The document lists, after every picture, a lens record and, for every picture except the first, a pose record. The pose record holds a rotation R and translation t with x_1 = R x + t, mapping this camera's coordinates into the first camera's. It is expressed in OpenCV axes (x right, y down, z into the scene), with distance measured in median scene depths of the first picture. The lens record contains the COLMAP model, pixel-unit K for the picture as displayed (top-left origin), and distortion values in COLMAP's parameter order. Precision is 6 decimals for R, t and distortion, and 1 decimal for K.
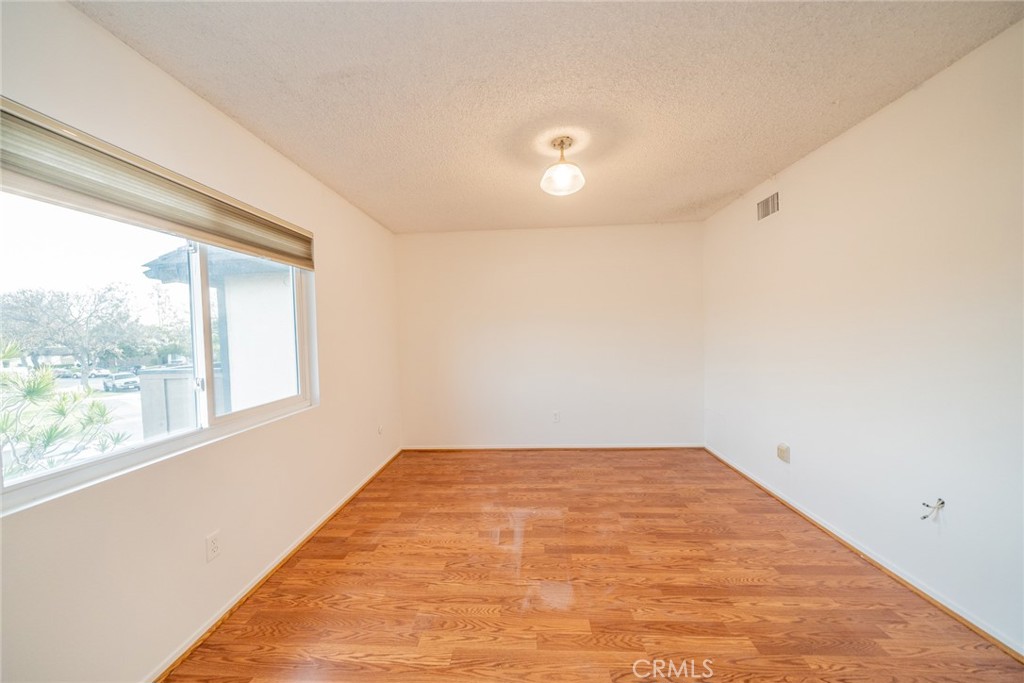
lens RADIAL K [[347.5, 0, 506.6], [0, 347.5, 343.3], [0, 0, 1]] dist [-0.009100, 0.000060]
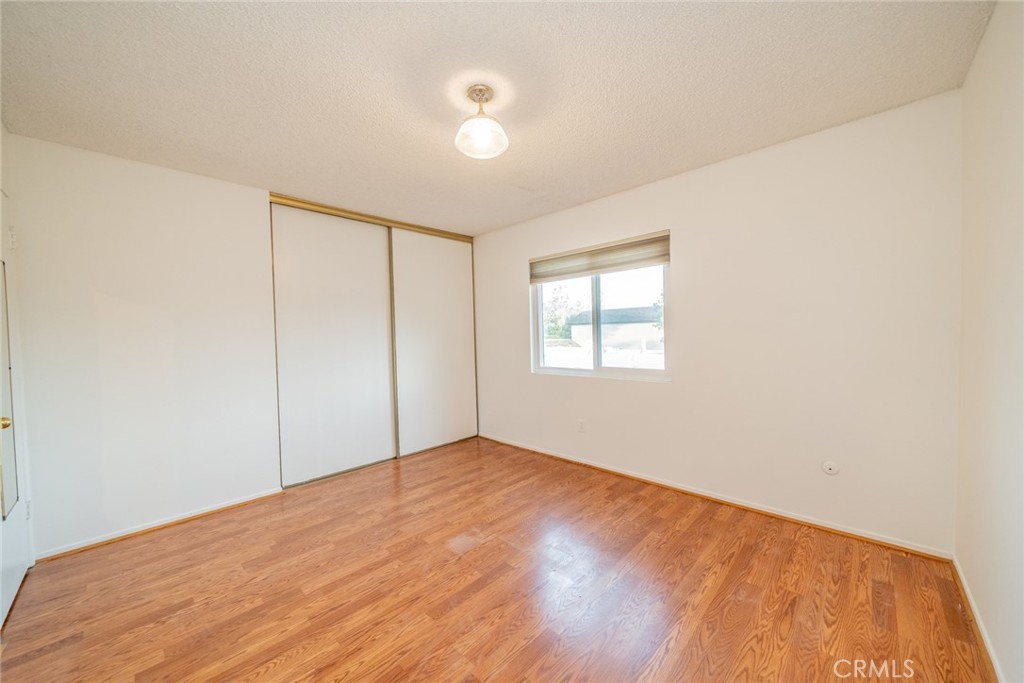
lens RADIAL K [[347.5, 0, 506.6], [0, 347.5, 343.3], [0, 0, 1]] dist [-0.009100, 0.000060]
pose [[-0.648786, 0.061833, -0.758454, 0.785366], [0.013311, 0.997463, 0.069931, -0.040299], [0.760854, 0.035274, -0.647963, 1.611688]]
